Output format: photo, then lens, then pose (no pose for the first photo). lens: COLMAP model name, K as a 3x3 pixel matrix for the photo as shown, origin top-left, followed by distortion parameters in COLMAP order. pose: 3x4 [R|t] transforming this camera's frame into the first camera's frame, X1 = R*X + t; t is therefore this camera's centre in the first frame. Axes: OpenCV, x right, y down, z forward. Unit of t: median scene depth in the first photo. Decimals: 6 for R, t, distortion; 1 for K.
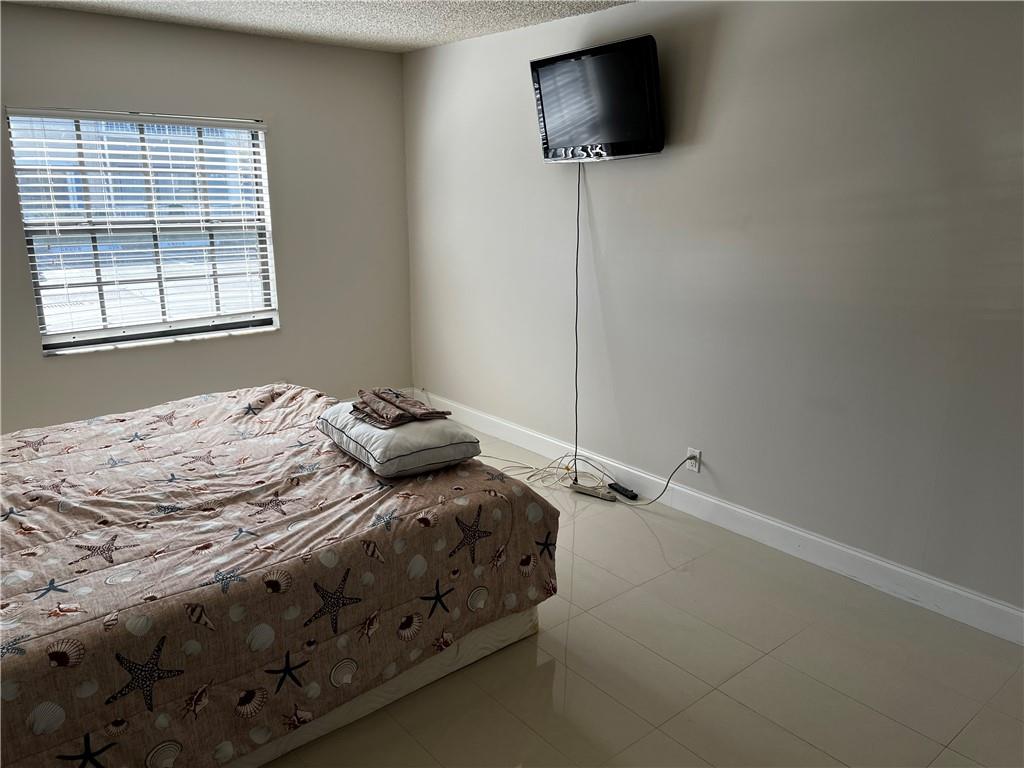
lens RADIAL K [[760.9, 0, 506.2], [0, 760.9, 382.6], [0, 0, 1]] dist [-0.006407, -0.009861]
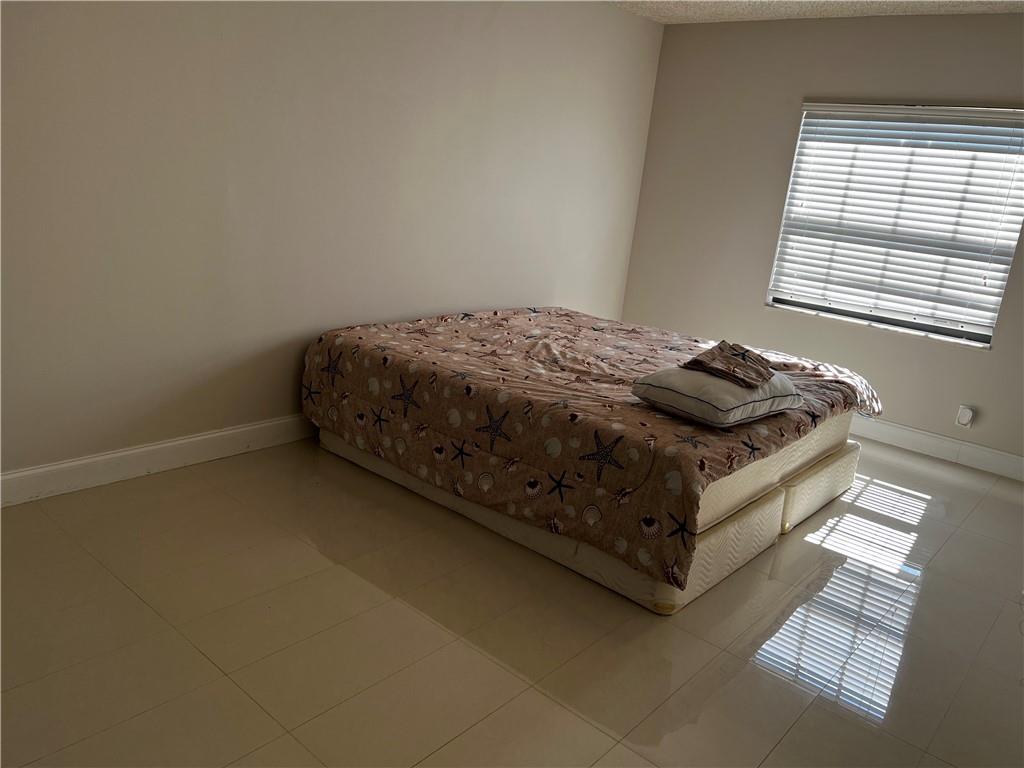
lens RADIAL K [[760.9, 0, 506.2], [0, 760.9, 382.6], [0, 0, 1]] dist [-0.006407, -0.009861]
pose [[0.142795, 0.278968, -0.949624, 1.007728], [-0.336757, 0.915907, 0.218425, -0.086056], [0.930701, 0.288603, 0.224731, 0.666680]]
